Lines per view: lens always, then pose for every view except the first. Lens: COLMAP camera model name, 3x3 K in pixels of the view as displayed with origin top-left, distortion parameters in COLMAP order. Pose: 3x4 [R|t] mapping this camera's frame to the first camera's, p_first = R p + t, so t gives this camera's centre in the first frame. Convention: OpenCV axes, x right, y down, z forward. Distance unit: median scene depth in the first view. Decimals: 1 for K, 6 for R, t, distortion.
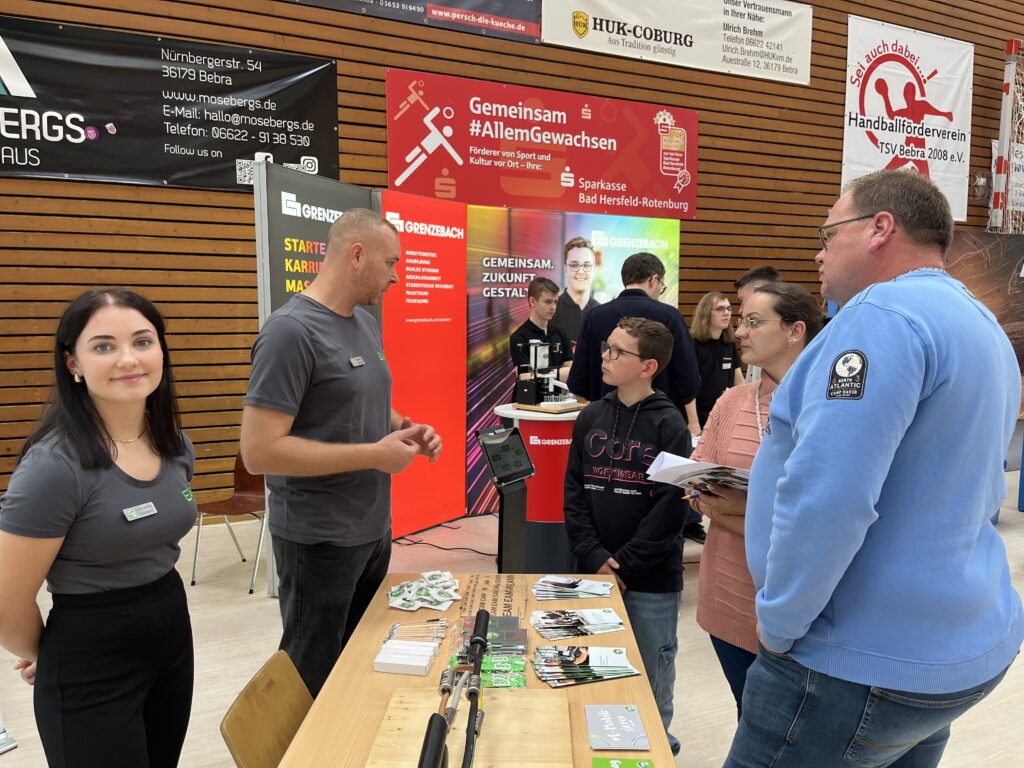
lens RADIAL K [[773.4, 0, 510.3], [0, 773.4, 380.0], [0, 0, 1]] dist [0.032268, -0.044405]
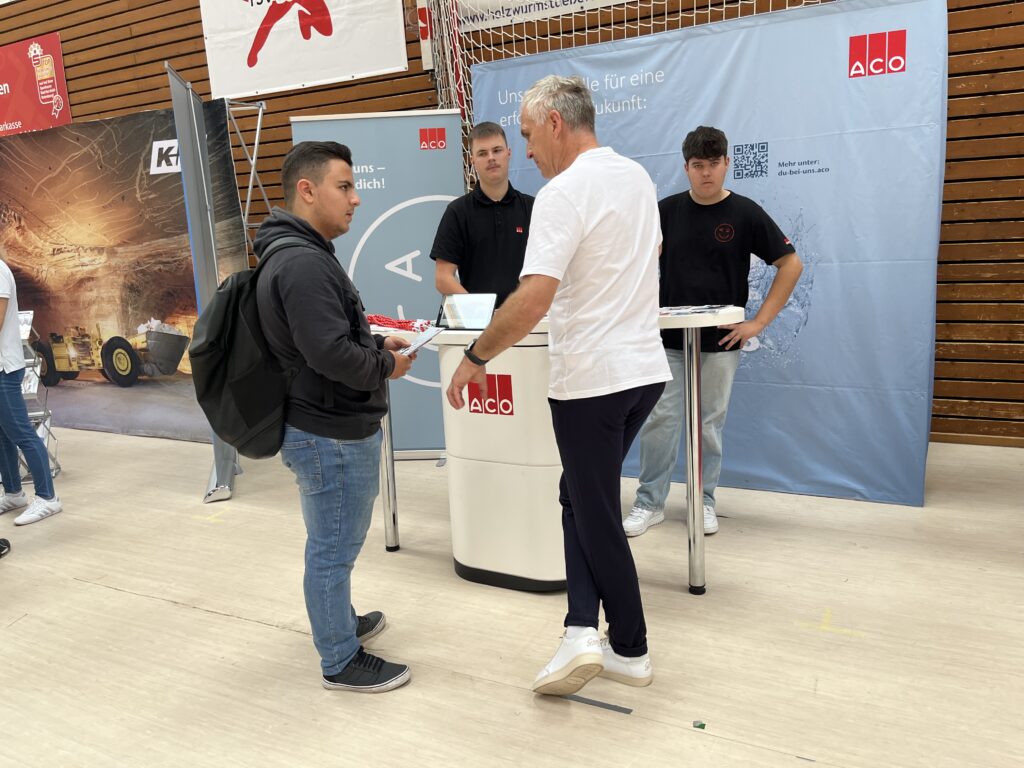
lens RADIAL K [[773.4, 0, 510.1], [0, 773.4, 383.4], [0, 0, 1]] dist [0.032268, -0.044405]
pose [[0.597553, 0.133929, -0.790565, 1.256050], [-0.018594, 0.988001, 0.153323, -0.051801], [0.801614, -0.076919, 0.592873, 0.722674]]
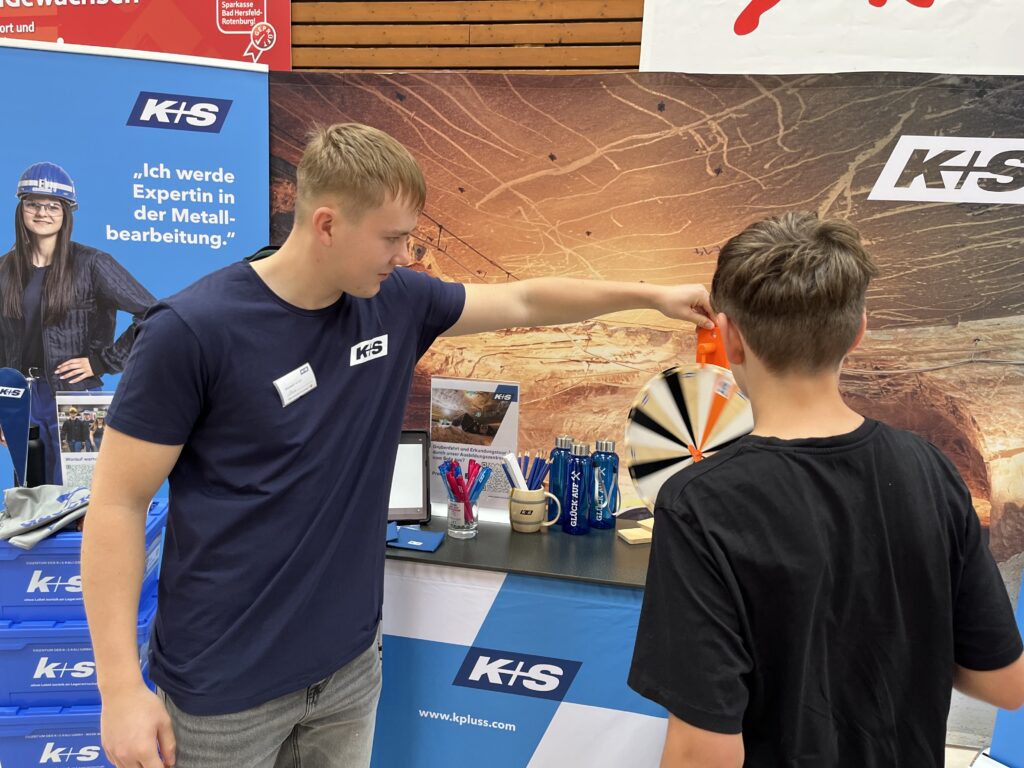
lens RADIAL K [[773.4, 0, 518.9], [0, 773.4, 387.2], [0, 0, 1]] dist [0.032268, -0.044405]
pose [[0.804322, 0.124563, -0.580991, 0.646869], [-0.094225, 0.992146, 0.082269, -0.055776], [0.586675, -0.011427, 0.809742, 0.547759]]
